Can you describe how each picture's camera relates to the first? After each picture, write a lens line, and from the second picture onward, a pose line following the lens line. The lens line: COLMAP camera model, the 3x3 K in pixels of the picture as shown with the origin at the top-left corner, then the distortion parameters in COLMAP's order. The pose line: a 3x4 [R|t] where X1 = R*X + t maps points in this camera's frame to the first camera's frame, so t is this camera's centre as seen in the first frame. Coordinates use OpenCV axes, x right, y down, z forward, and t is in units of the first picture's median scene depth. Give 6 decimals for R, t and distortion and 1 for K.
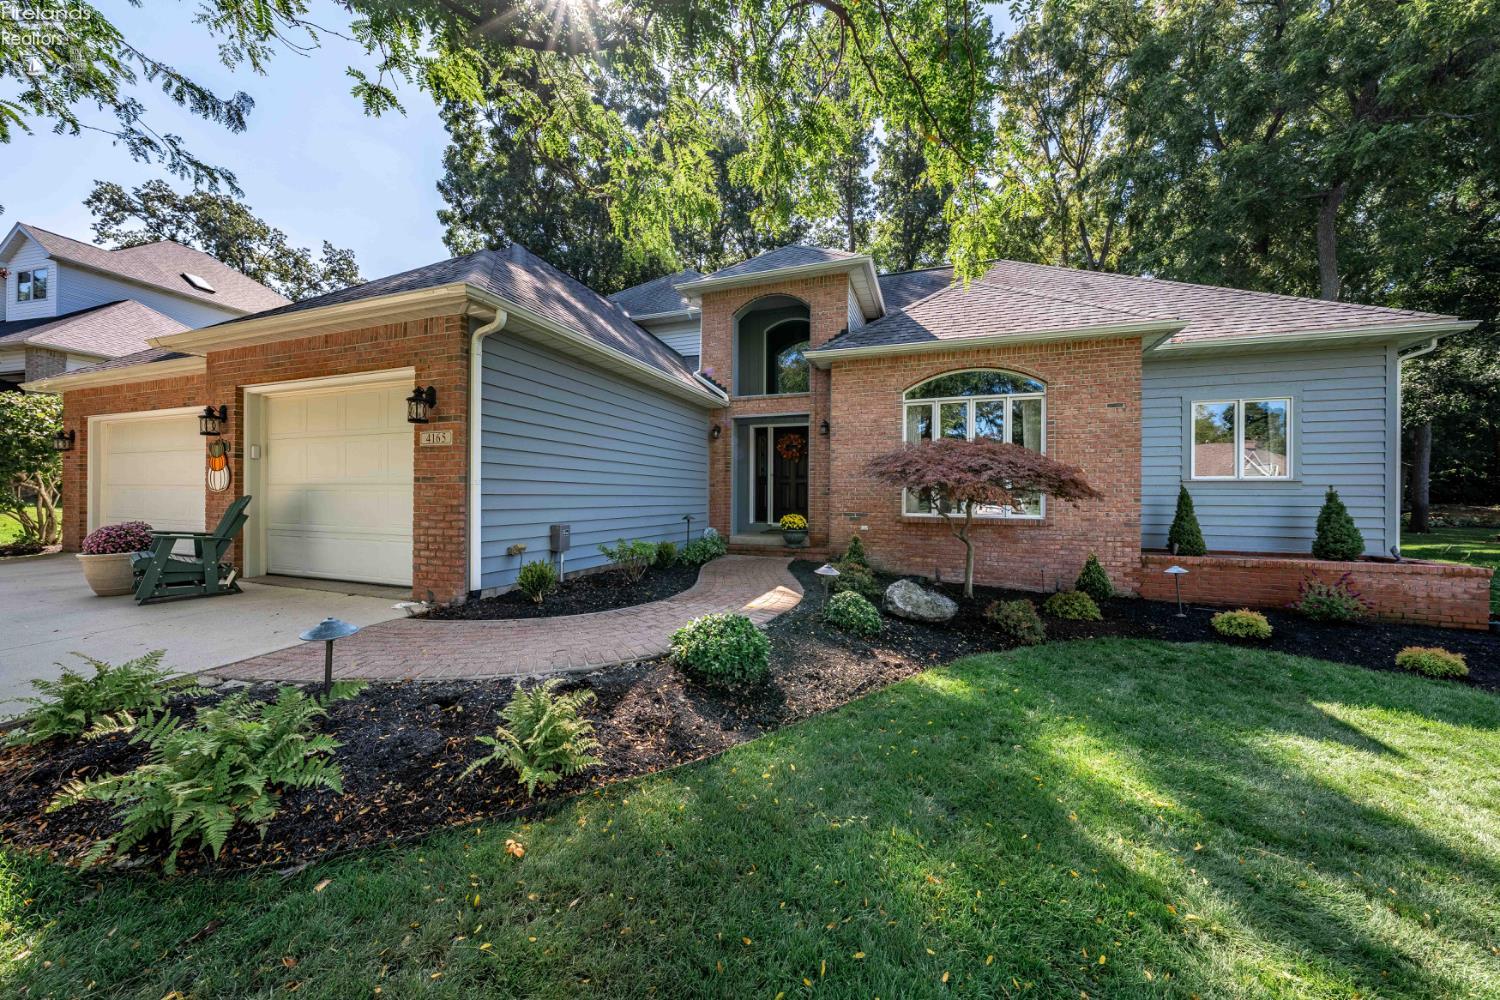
lens RADIAL K [[518.3, 0, 750.9], [0, 518.3, 494.4], [0, 0, 1]] dist [-0.002444, -0.000100]
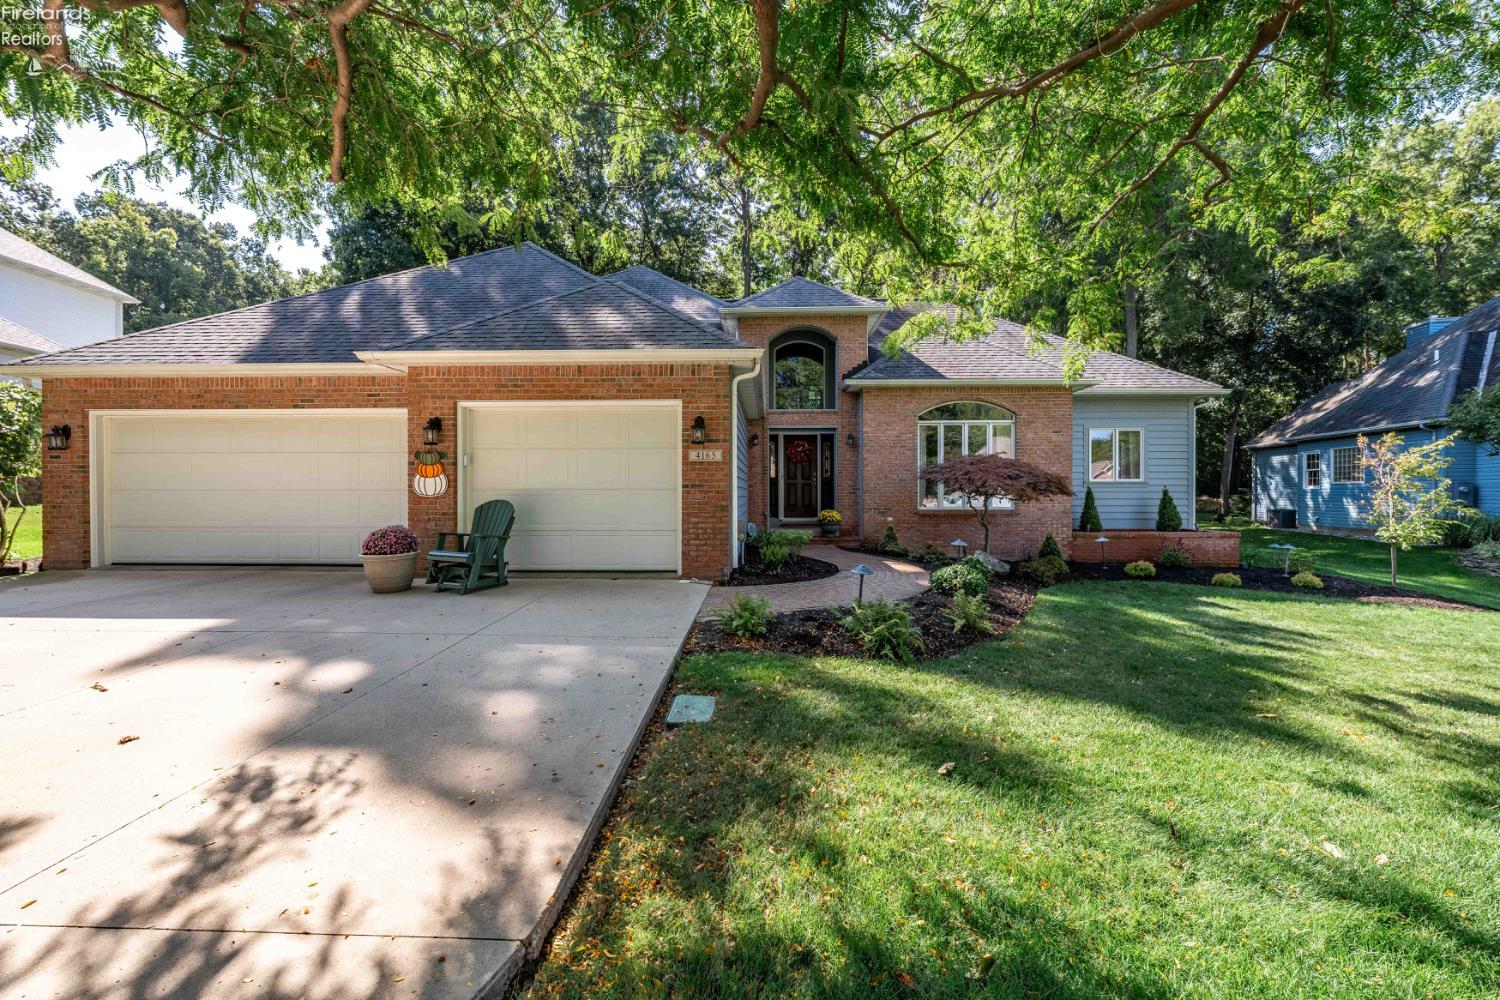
lens RADIAL K [[593.0, 0, 749.4], [0, 593.0, 494.0], [0, 0, 1]] dist [-0.000924, -0.000059]
pose [[0.948993, -0.008810, 0.315175, -0.668440], [0.007073, 0.999953, 0.006656, -0.012235], [-0.315218, -0.004087, 0.949010, -0.331416]]
